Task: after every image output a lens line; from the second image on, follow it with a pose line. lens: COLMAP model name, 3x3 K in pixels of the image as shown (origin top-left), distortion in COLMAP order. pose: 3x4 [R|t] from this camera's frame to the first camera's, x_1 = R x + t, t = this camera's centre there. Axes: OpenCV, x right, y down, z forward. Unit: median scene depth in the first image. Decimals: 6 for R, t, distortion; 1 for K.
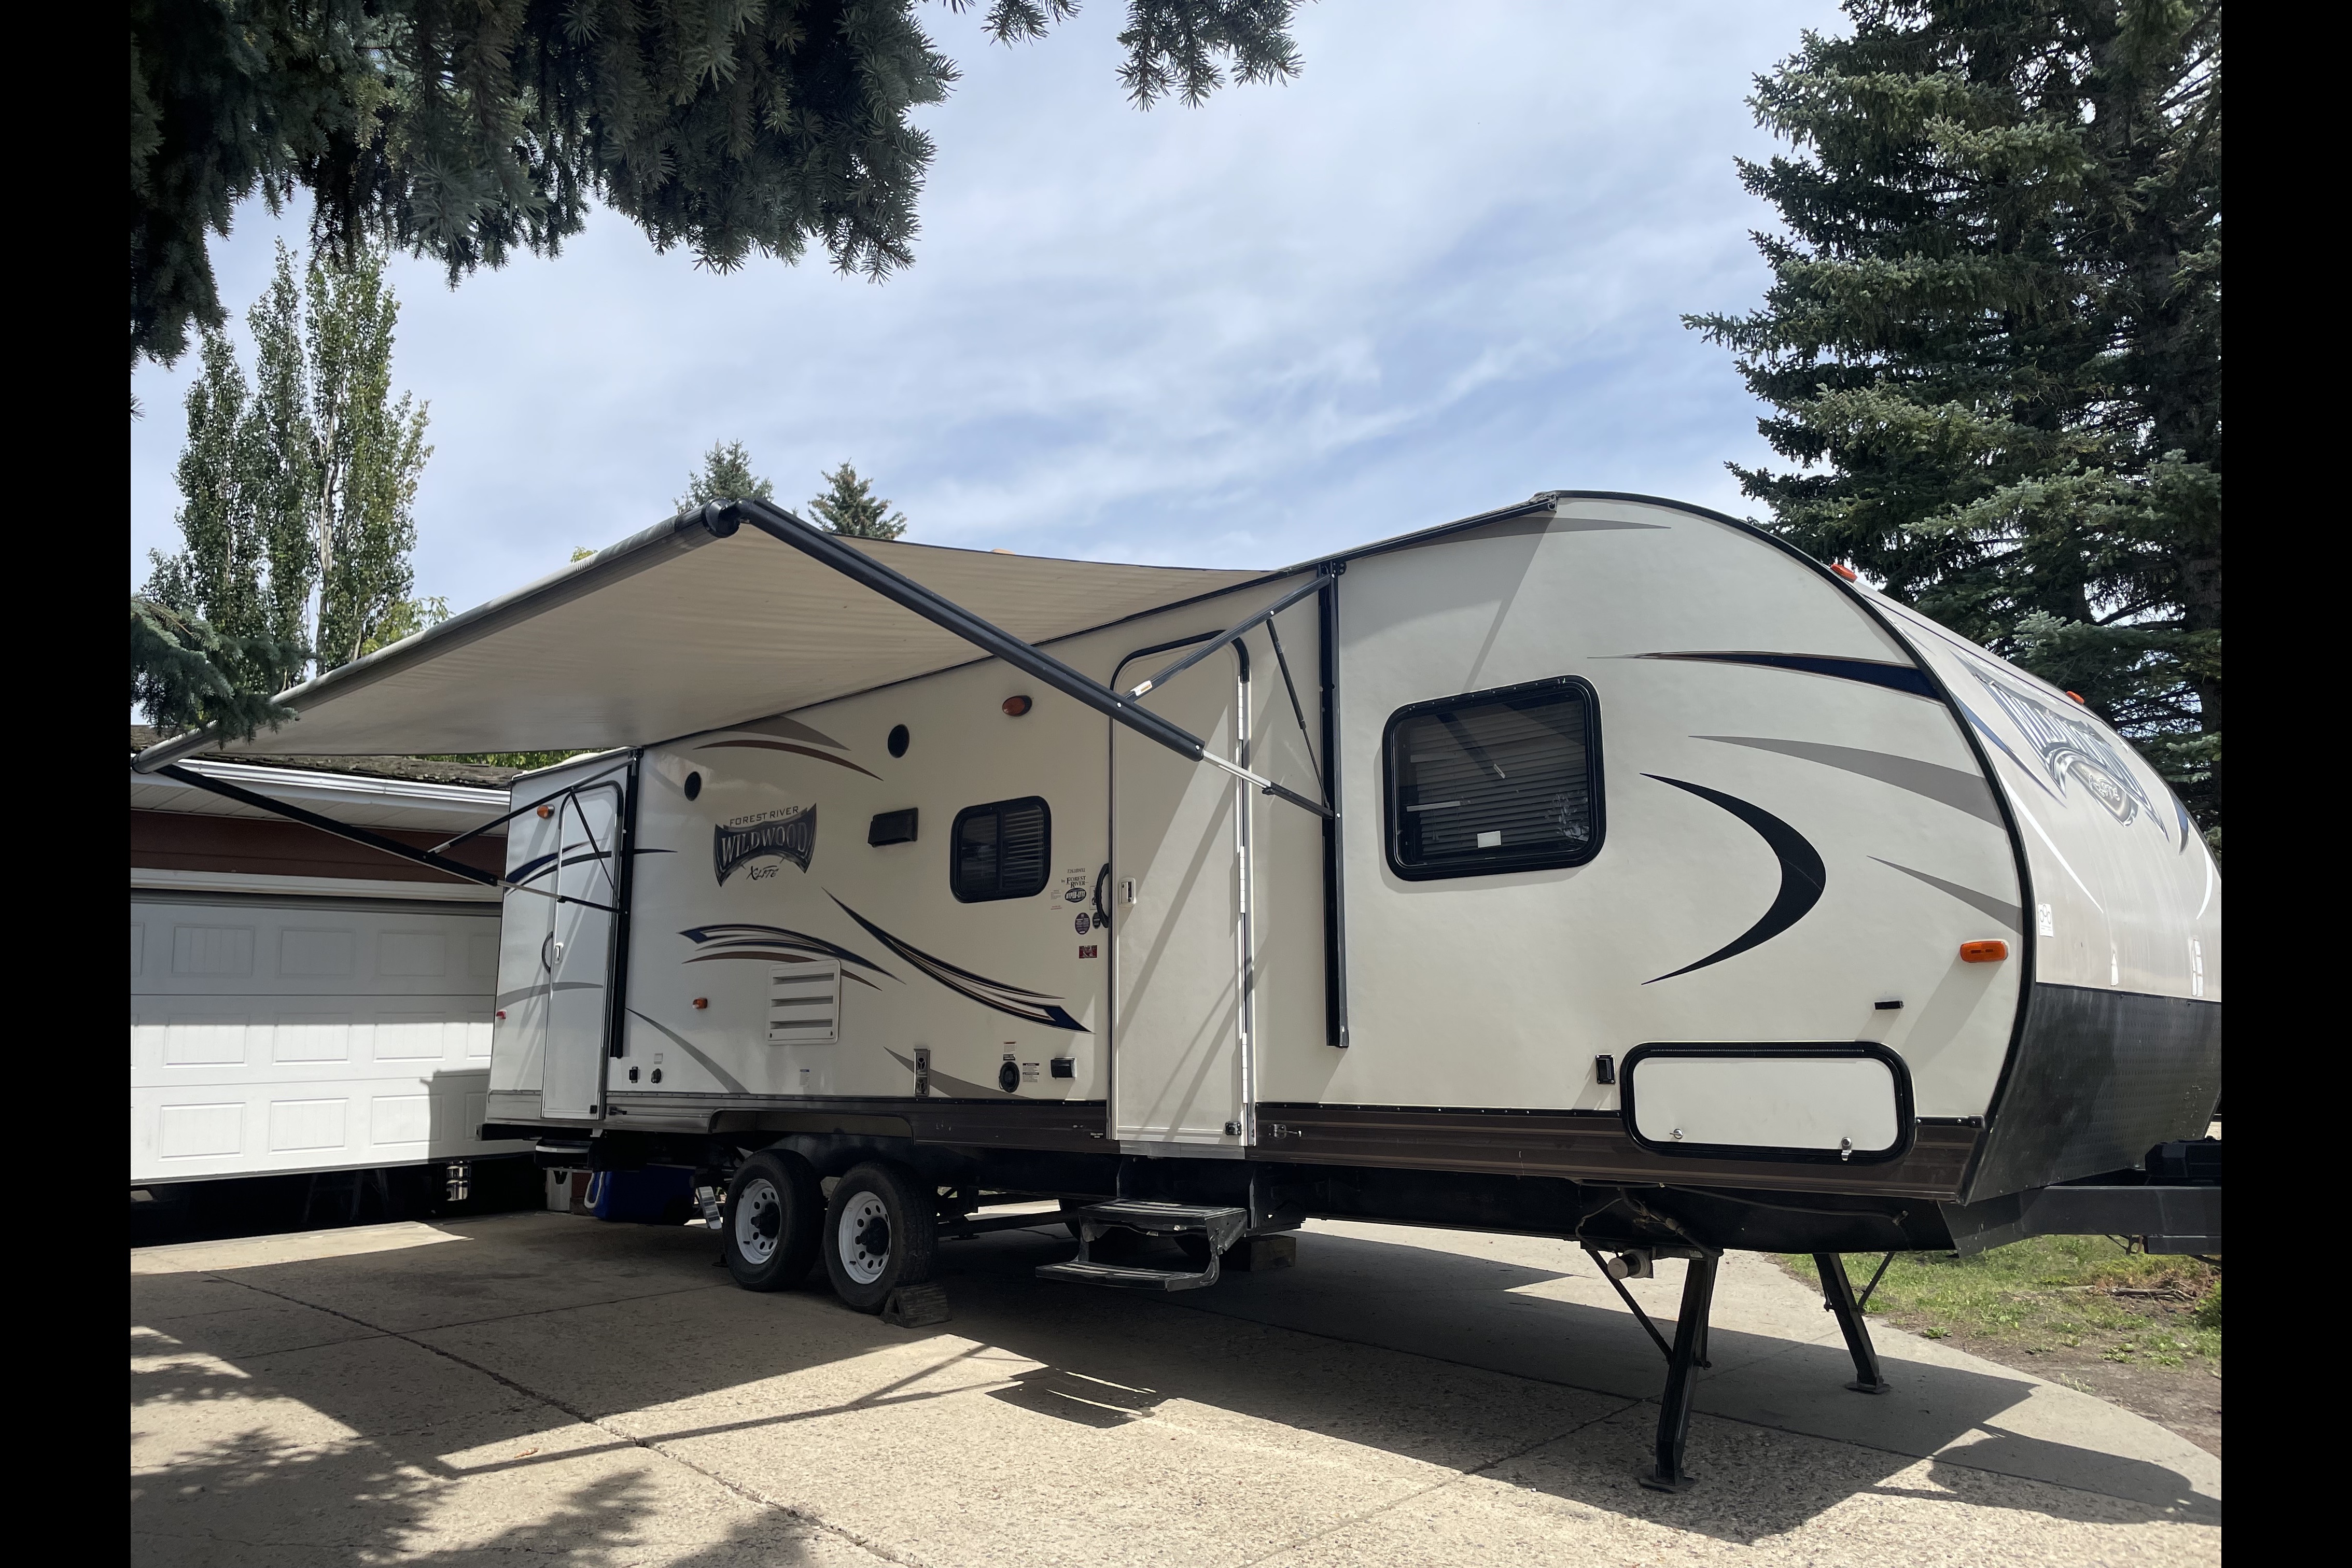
lens RADIAL K [[1564.4, 0, 1189.0], [0, 1564.4, 759.6], [0, 0, 1]] dist [0.051713, -0.025711]
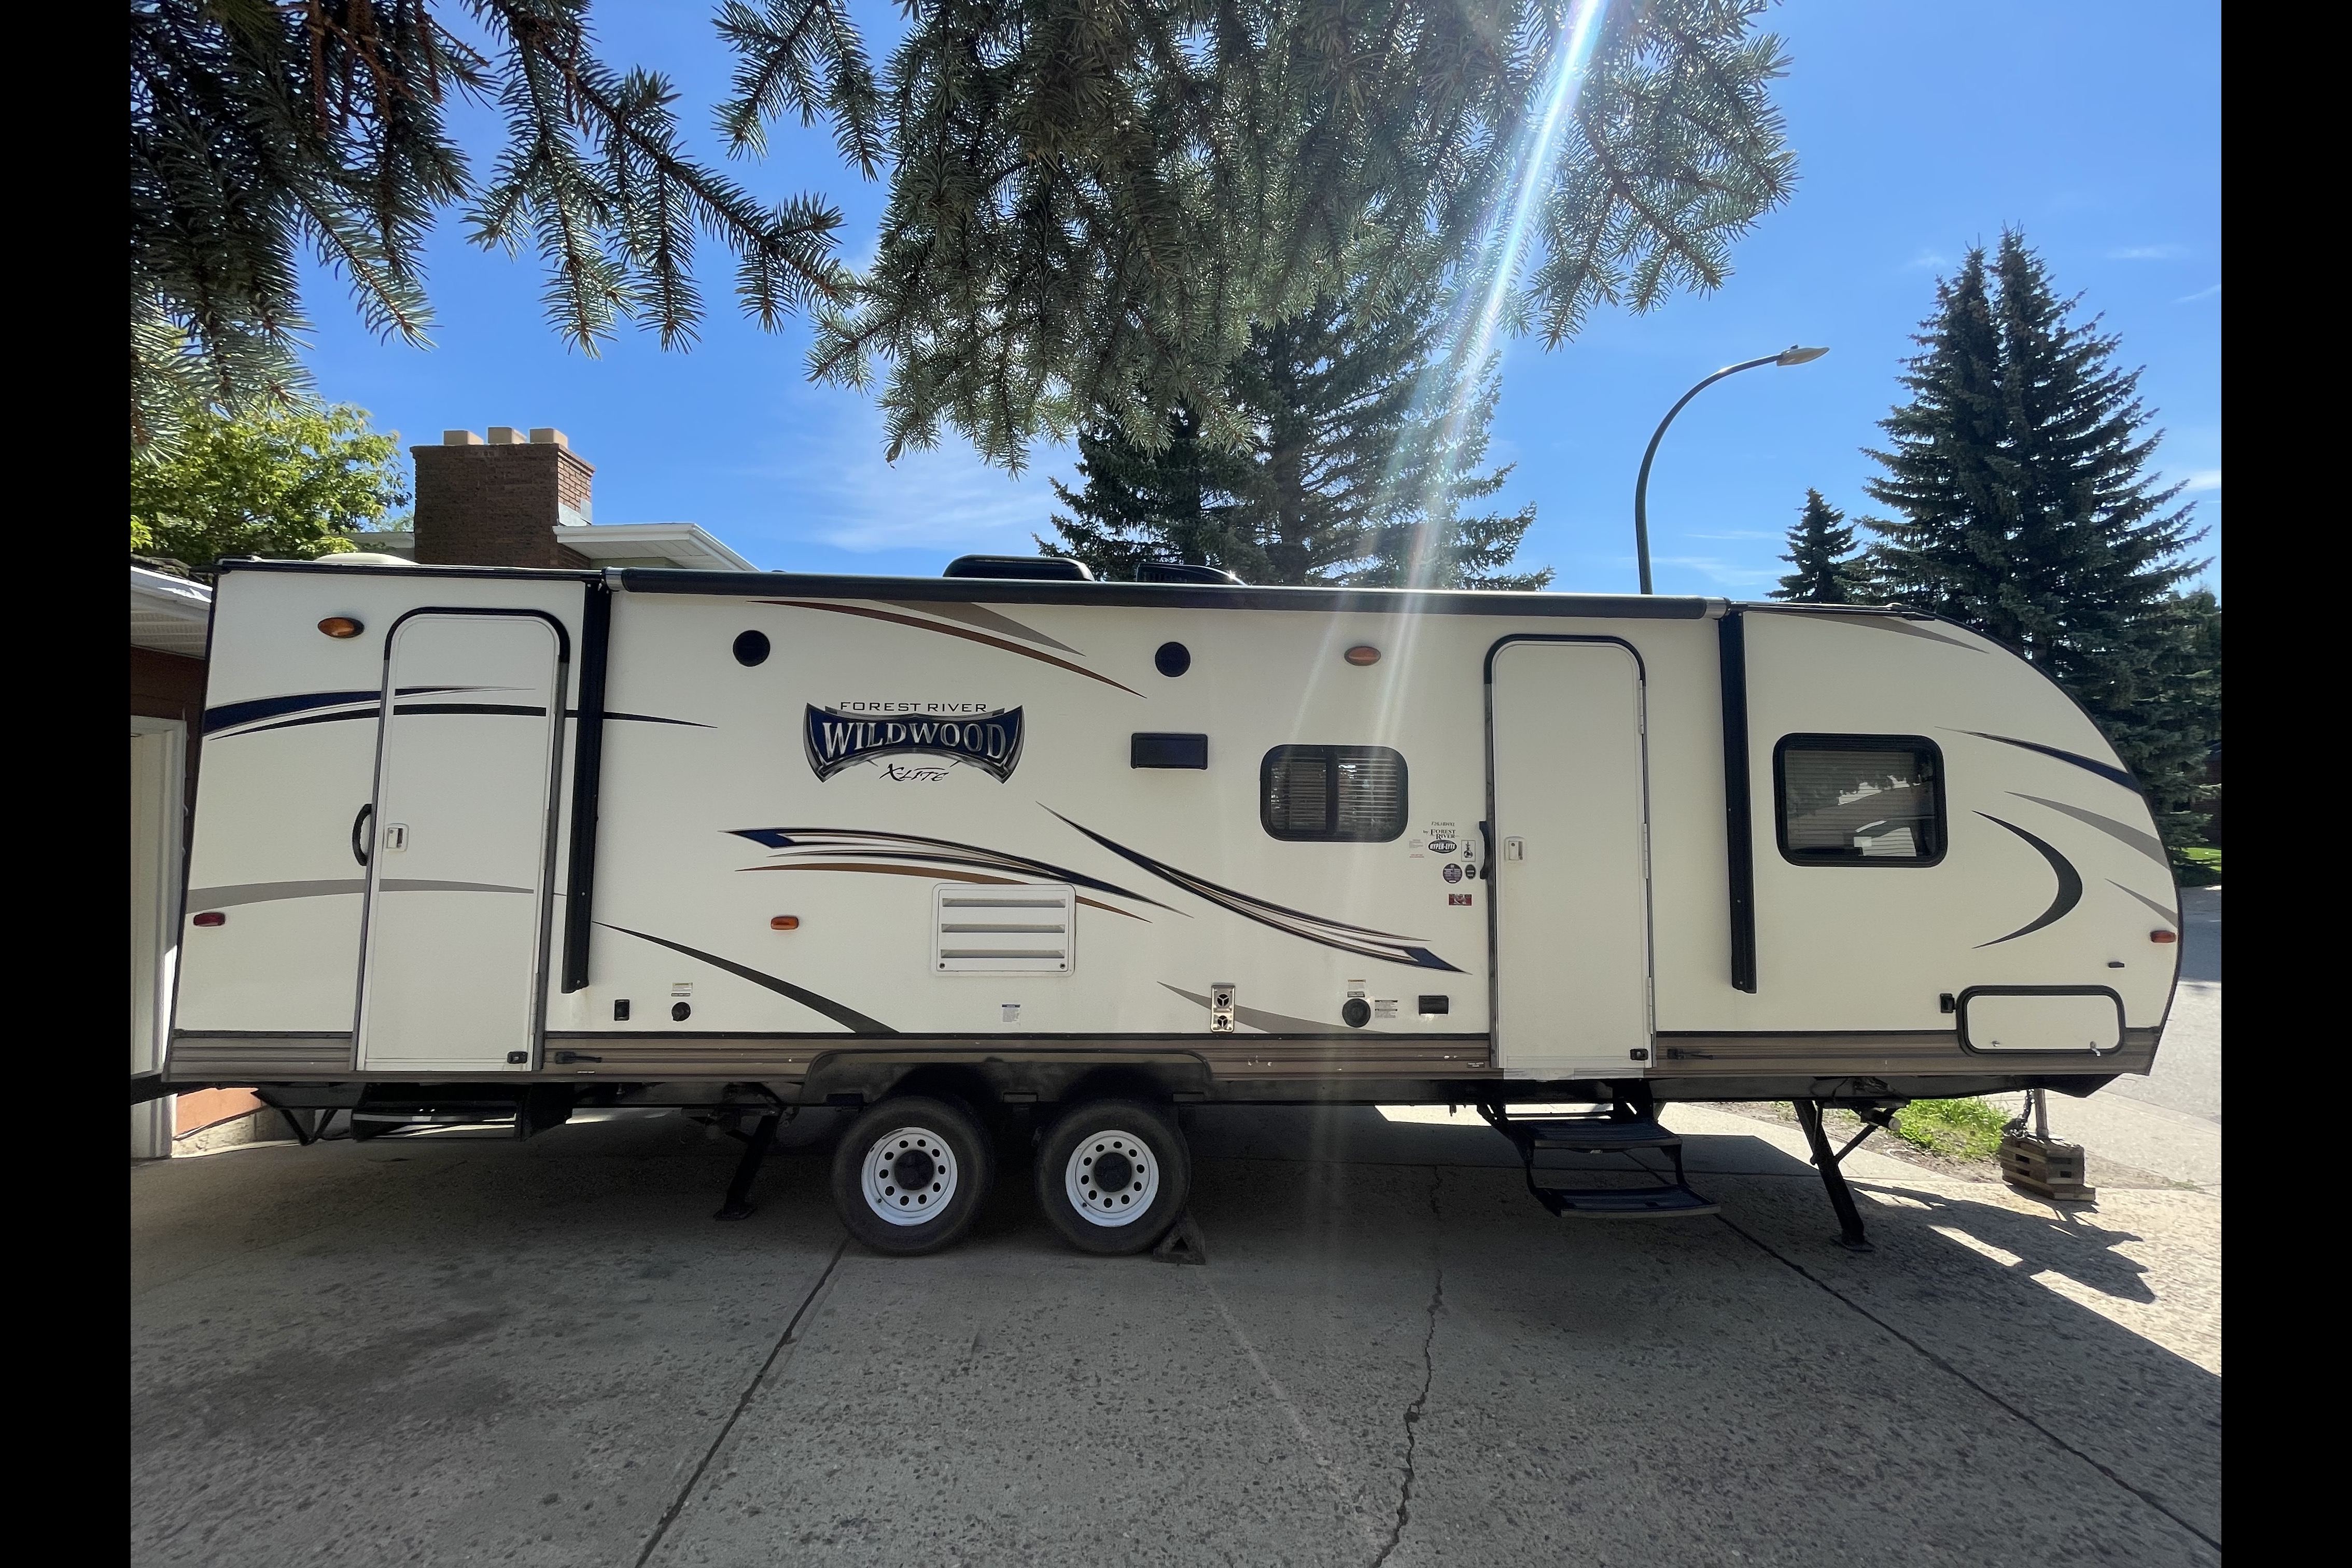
lens RADIAL K [[845.0, 0, 1165.8], [0, 845.0, 782.4], [0, 0, 1]] dist [-0.007437, 0.000312]
pose [[0.696501, 0.066738, 0.714445, -0.627937], [-0.147706, 0.987677, 0.051734, 0.040759], [-0.702189, -0.141560, 0.697776, 0.731093]]
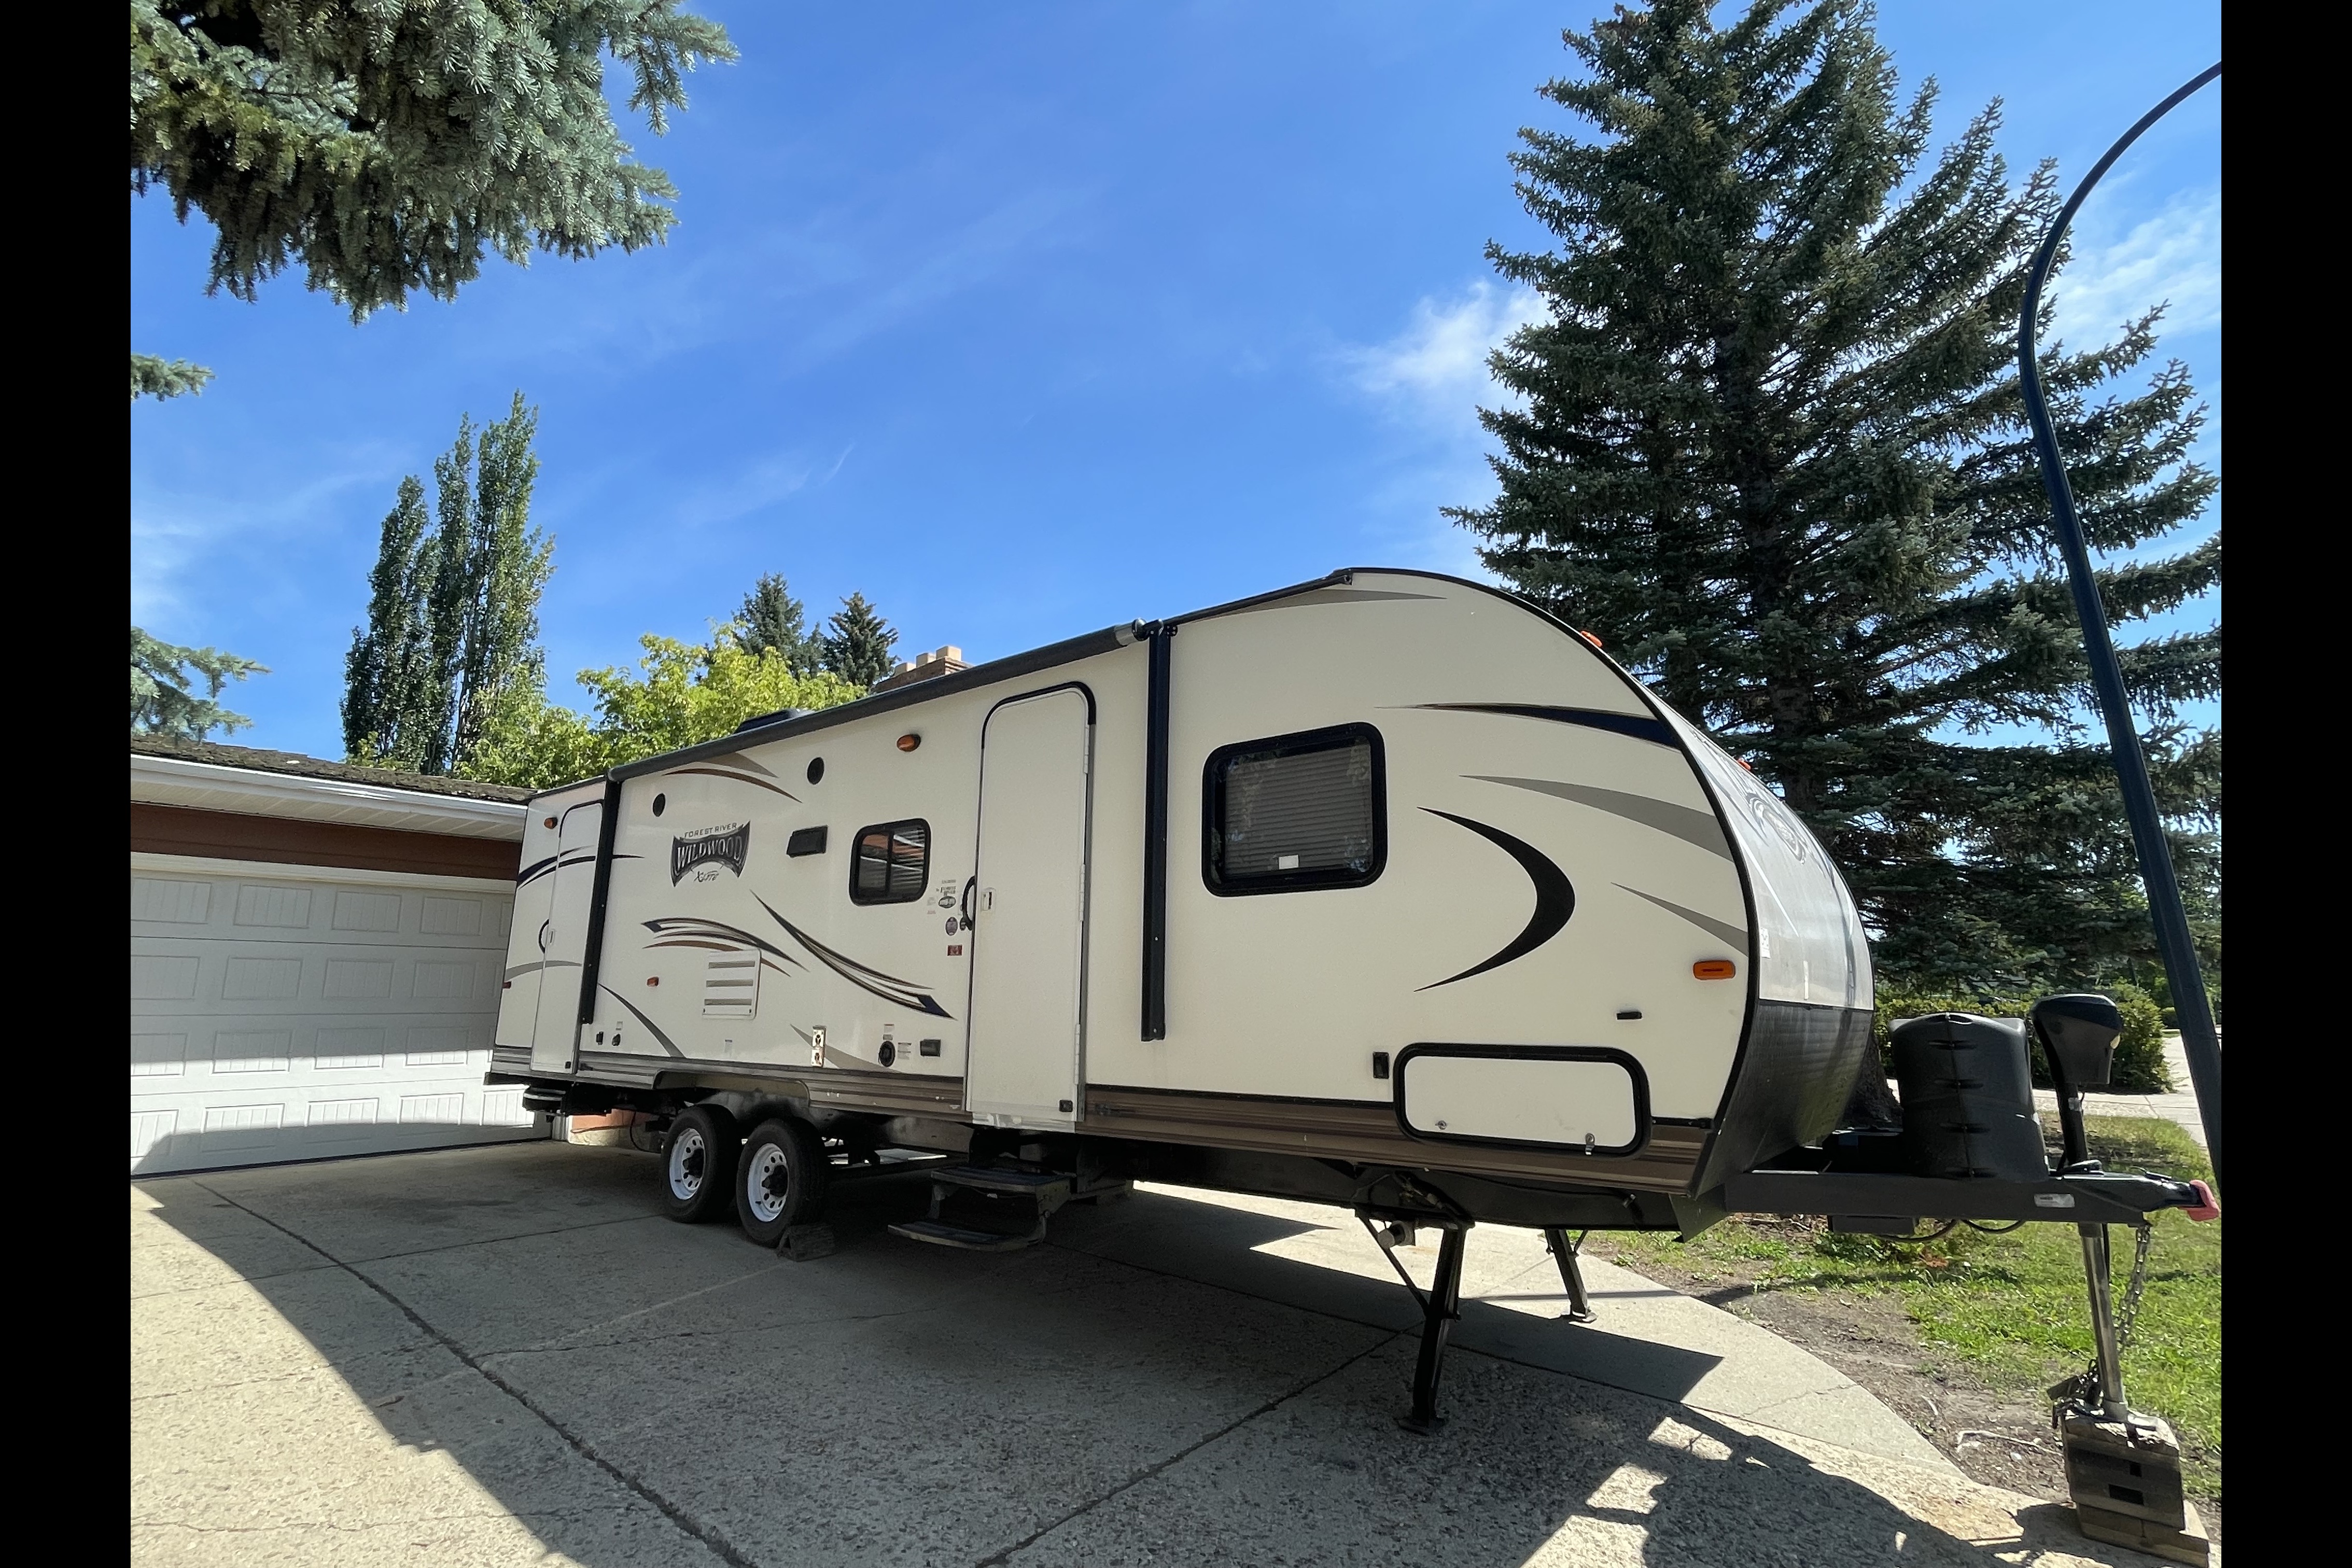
lens RADIAL K [[1078.3, 0, 1178.8], [0, 1078.3, 778.9], [0, 0, 1]] dist [-0.008467, 0.000766]
pose [[0.996682, 0.034209, 0.073852, 0.039177], [-0.031874, 0.998961, -0.032561, 0.014261], [-0.074889, 0.030099, 0.996738, 0.166330]]
